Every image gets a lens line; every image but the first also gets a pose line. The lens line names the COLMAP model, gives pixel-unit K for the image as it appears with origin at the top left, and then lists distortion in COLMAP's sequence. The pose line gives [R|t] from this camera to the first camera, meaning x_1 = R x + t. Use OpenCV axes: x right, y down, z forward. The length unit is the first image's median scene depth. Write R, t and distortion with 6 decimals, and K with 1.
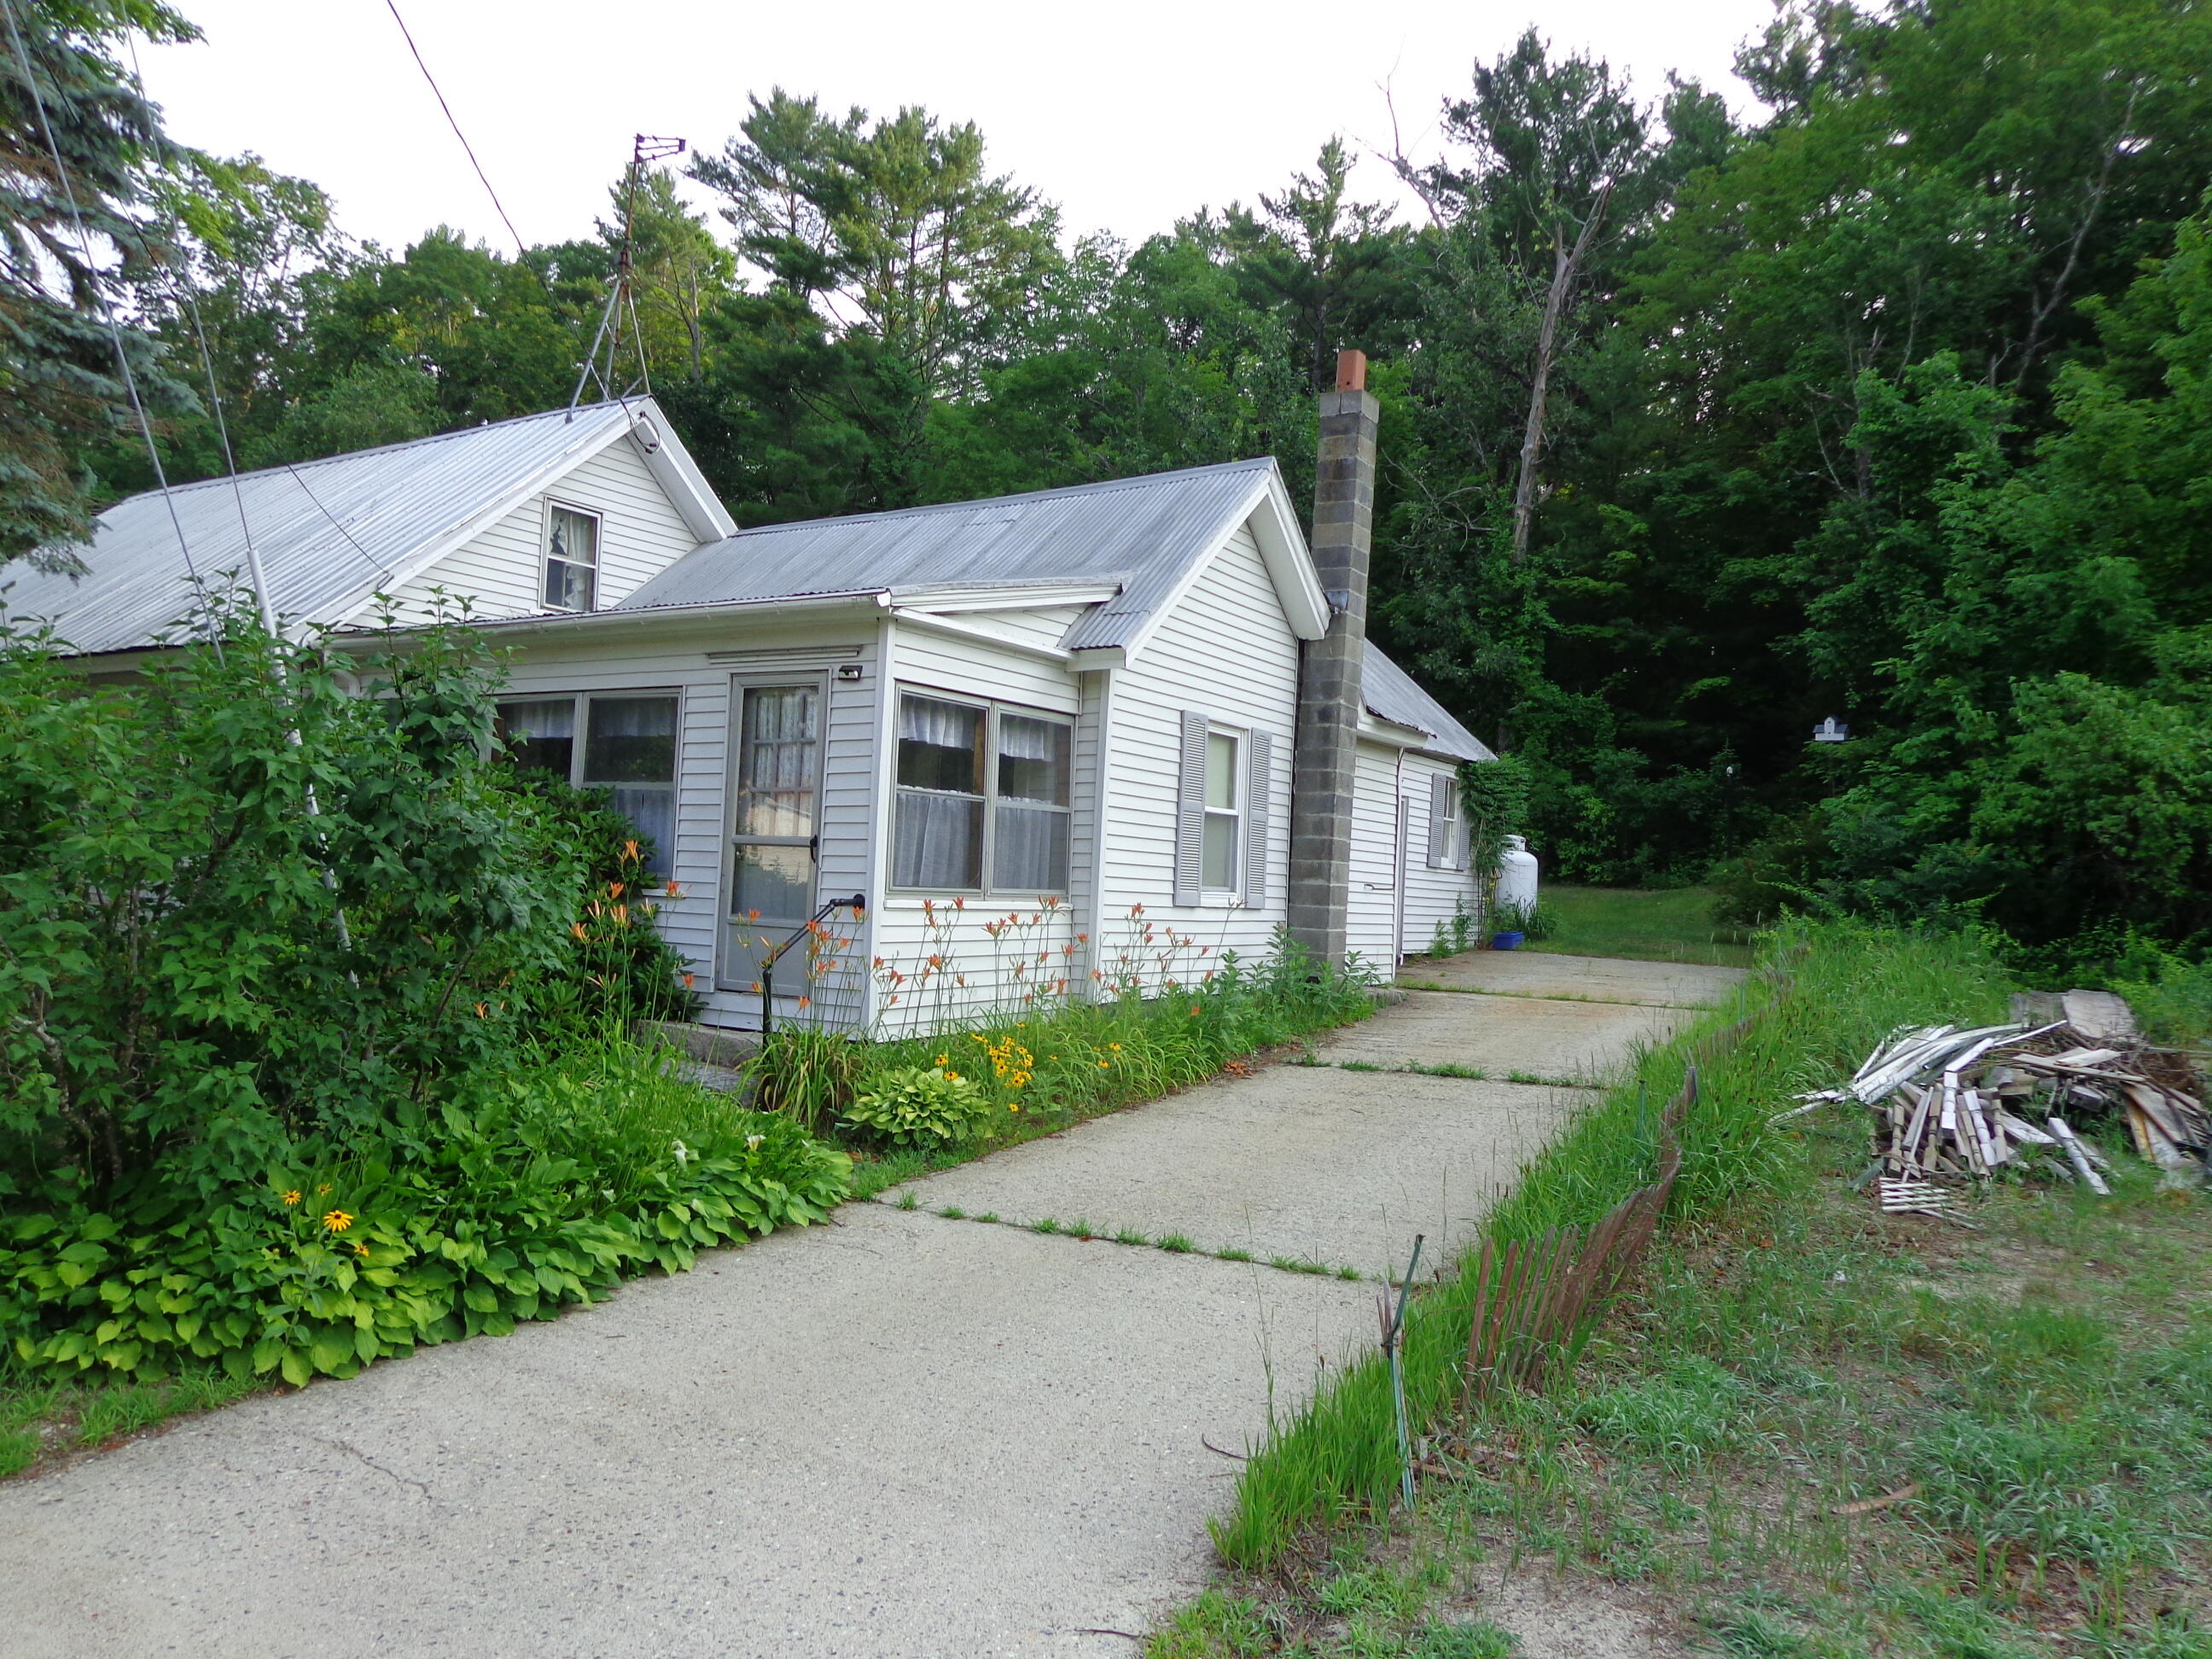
lens RADIAL K [[1519.7, 0, 1106.0], [0, 1519.7, 829.5], [0, 0, 1]] dist [0.002742, -0.000036]
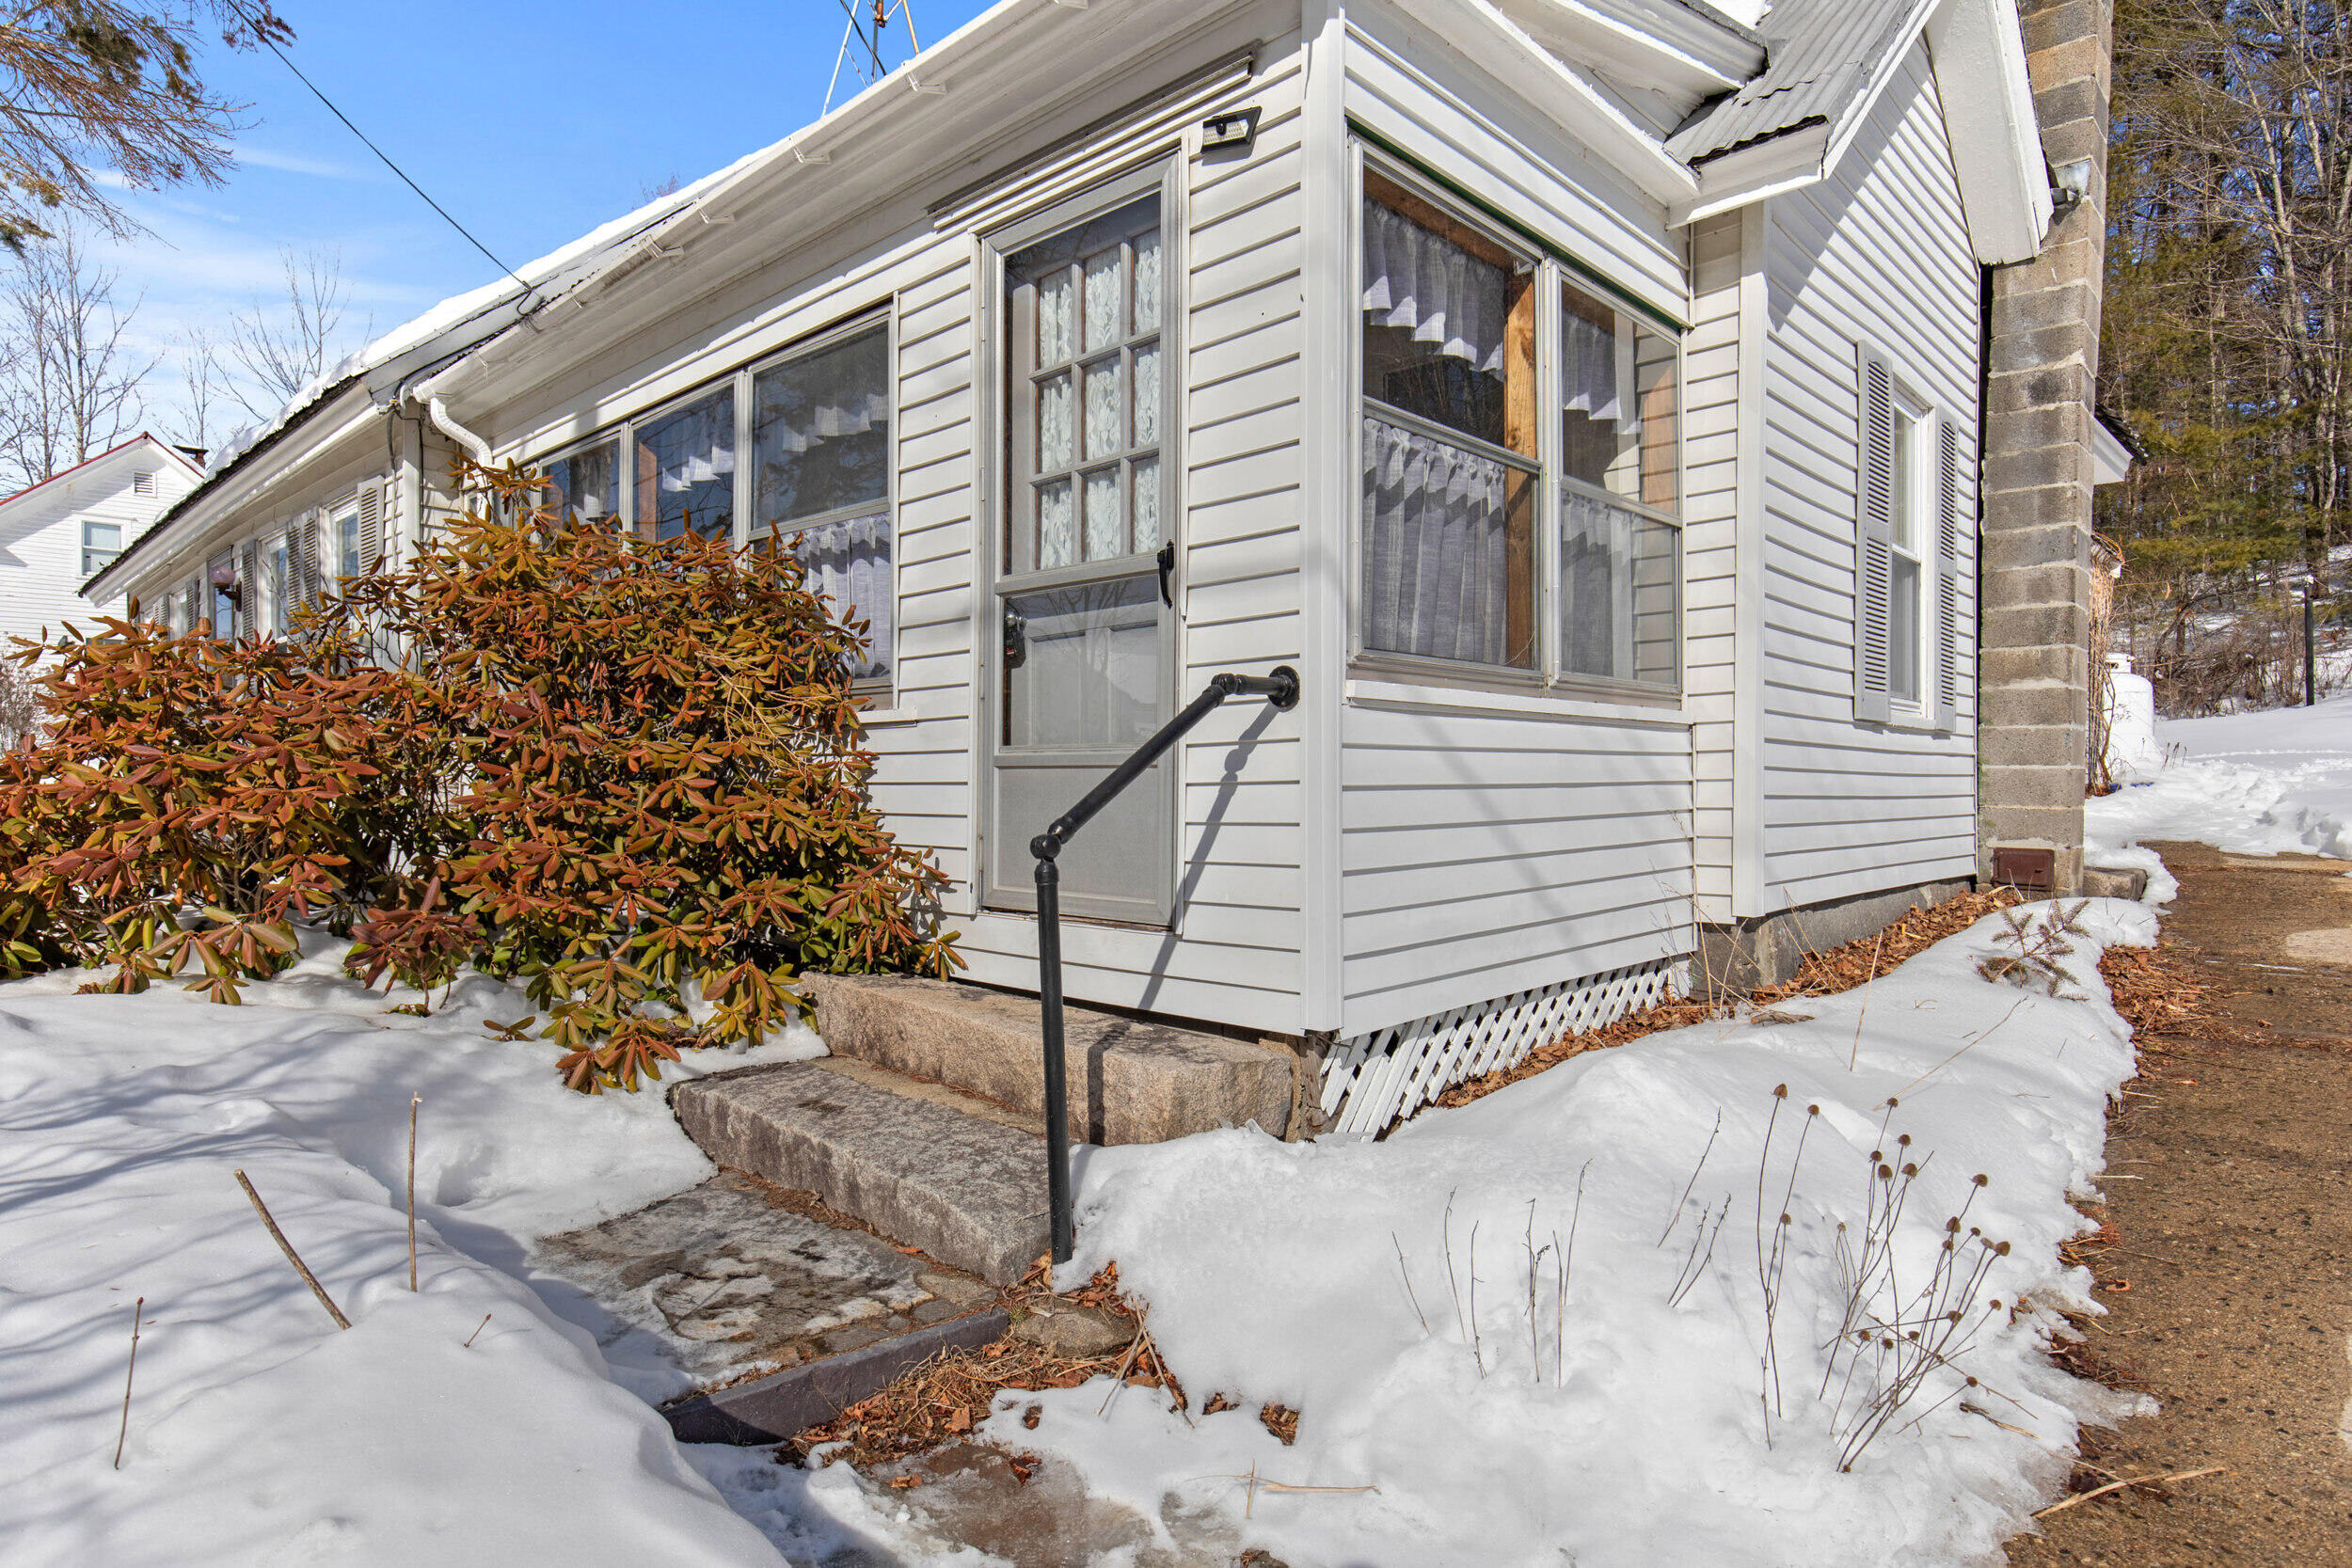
lens RADIAL K [[1290.0, 0, 1176.0], [0, 1290.0, 784.0], [0, 0, 1]] dist [0.023688, -0.000073]
pose [[0.977471, -0.056808, -0.203282, -0.114005], [0.061031, 0.998030, 0.014564, 0.063510], [0.202054, -0.026642, 0.979012, 0.610330]]
